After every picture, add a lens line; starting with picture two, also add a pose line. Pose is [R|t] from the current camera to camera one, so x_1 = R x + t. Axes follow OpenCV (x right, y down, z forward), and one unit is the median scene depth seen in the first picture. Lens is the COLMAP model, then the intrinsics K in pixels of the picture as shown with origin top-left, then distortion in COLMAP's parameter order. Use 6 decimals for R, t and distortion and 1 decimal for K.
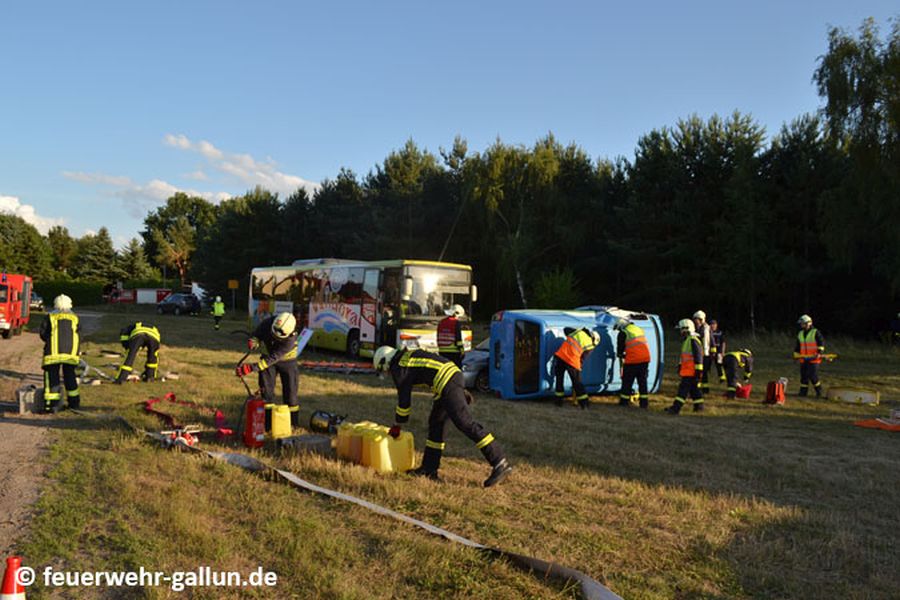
lens RADIAL K [[727.6, 0, 434.5], [0, 727.6, 317.4], [0, 0, 1]] dist [-0.061830, -0.002297]
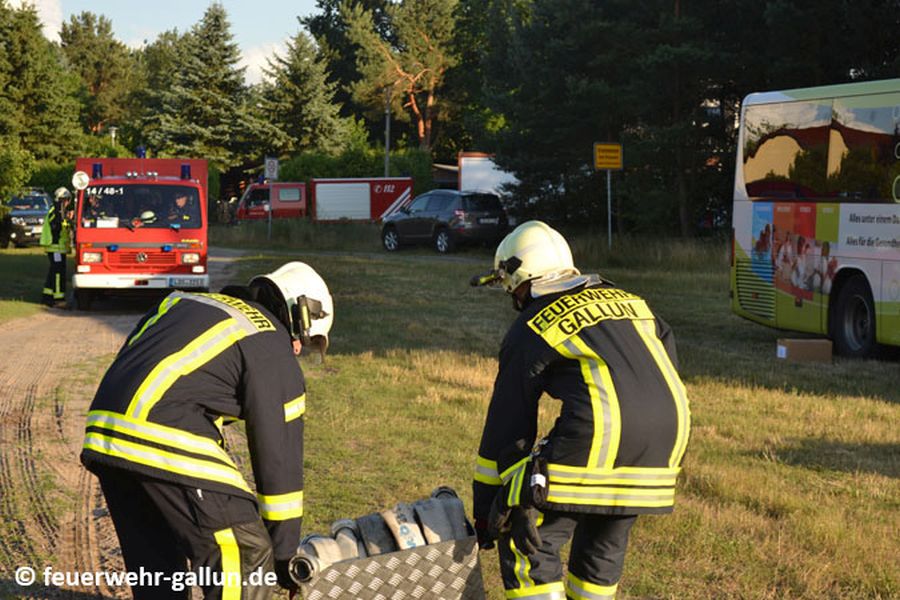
lens RADIAL K [[2108.1, 0, 450.0], [0, 2108.1, 300.0], [0, 0, 1]] dist [0.010615, 0.133448]
pose [[0.951345, -0.007631, -0.308033, -0.070645], [0.014728, 0.999677, 0.020723, -0.002319], [0.307775, -0.024251, 0.951150, 0.100055]]
